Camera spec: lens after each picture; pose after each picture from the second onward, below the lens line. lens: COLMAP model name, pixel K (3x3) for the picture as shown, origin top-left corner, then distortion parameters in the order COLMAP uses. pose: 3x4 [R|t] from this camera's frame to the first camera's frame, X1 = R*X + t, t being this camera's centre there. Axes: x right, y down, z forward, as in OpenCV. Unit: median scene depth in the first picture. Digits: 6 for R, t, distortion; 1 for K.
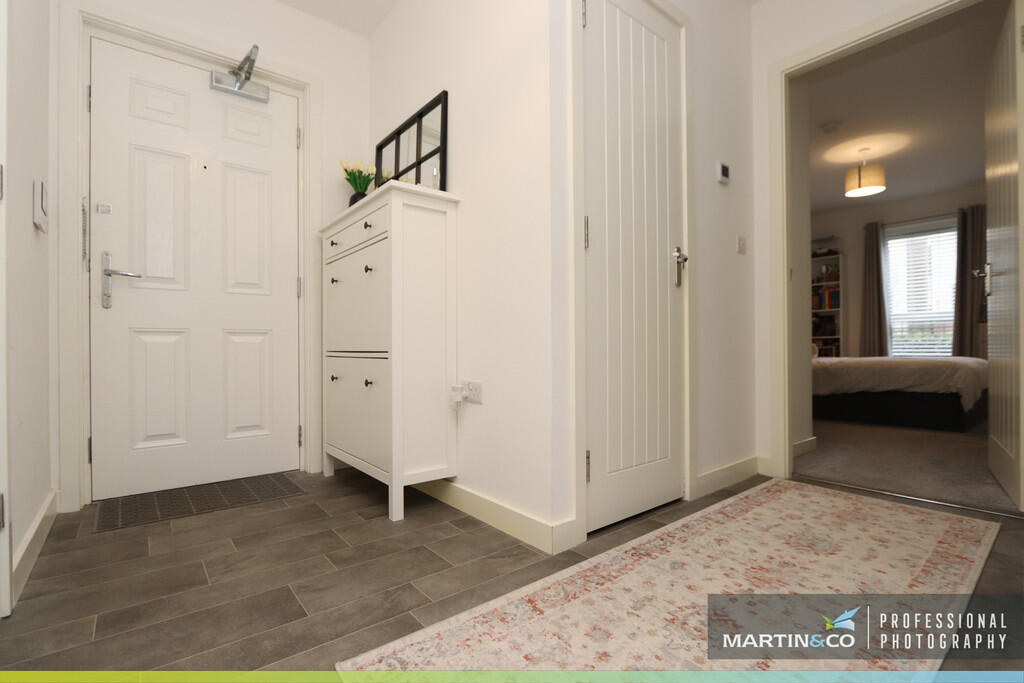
lens RADIAL K [[475.2, 0, 512.0], [0, 475.2, 341.5], [0, 0, 1]] dist [-0.008230, 0.000127]
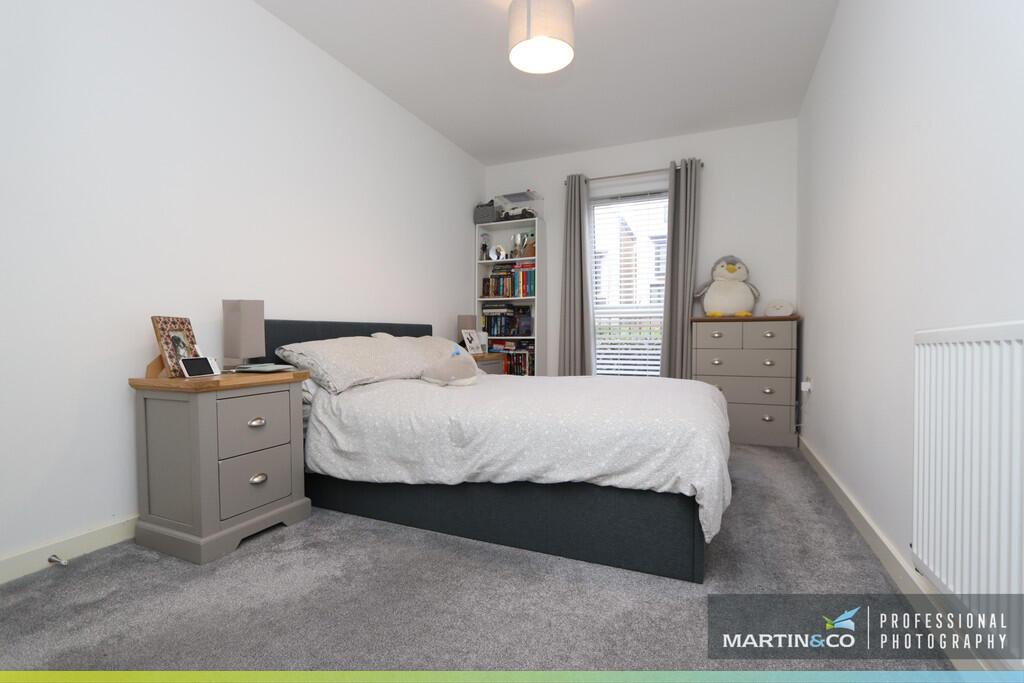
lens RADIAL K [[475.2, 0, 512.0], [0, 475.2, 341.5], [0, 0, 1]] dist [-0.008230, 0.000127]
pose [[0.889586, -0.006063, 0.456728, 0.346143], [-0.006373, 0.999650, 0.025682, -0.021444], [-0.456724, -0.025757, 0.889235, 0.398162]]
